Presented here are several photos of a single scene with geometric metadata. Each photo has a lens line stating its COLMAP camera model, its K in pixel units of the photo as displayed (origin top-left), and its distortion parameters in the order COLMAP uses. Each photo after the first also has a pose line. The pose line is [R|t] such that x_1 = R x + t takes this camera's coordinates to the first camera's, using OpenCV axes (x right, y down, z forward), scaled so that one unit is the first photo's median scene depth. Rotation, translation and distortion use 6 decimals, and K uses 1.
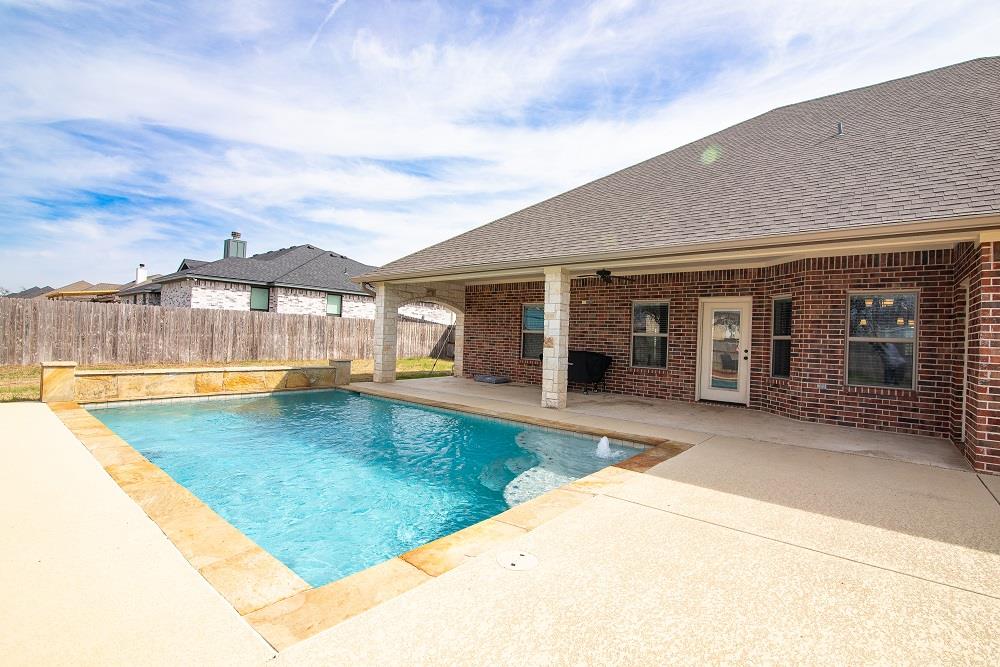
lens RADIAL K [[485.5, 0, 500.0], [0, 485.5, 333.5], [0, 0, 1]] dist [0.001796, 0.000447]
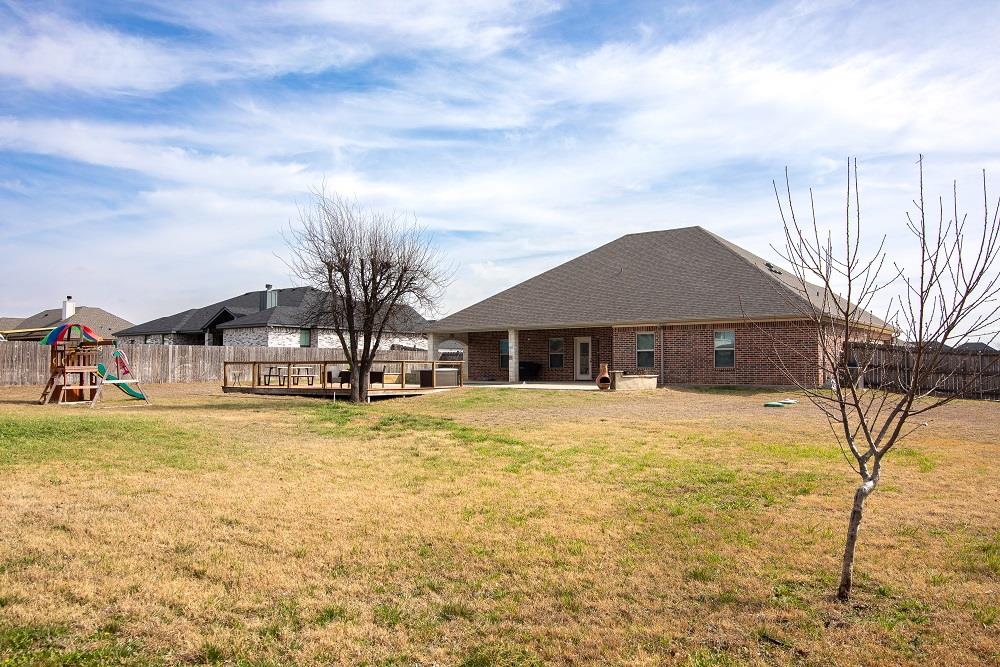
lens RADIAL K [[733.9, 0, 500.0], [0, 733.9, 333.5], [0, 0, 1]] dist [0.002166, 0.000420]
pose [[0.998180, -0.037524, 0.047209, -0.107636], [0.039177, 0.998633, -0.034595, 0.017135], [-0.045847, 0.036382, 0.998286, -2.326728]]
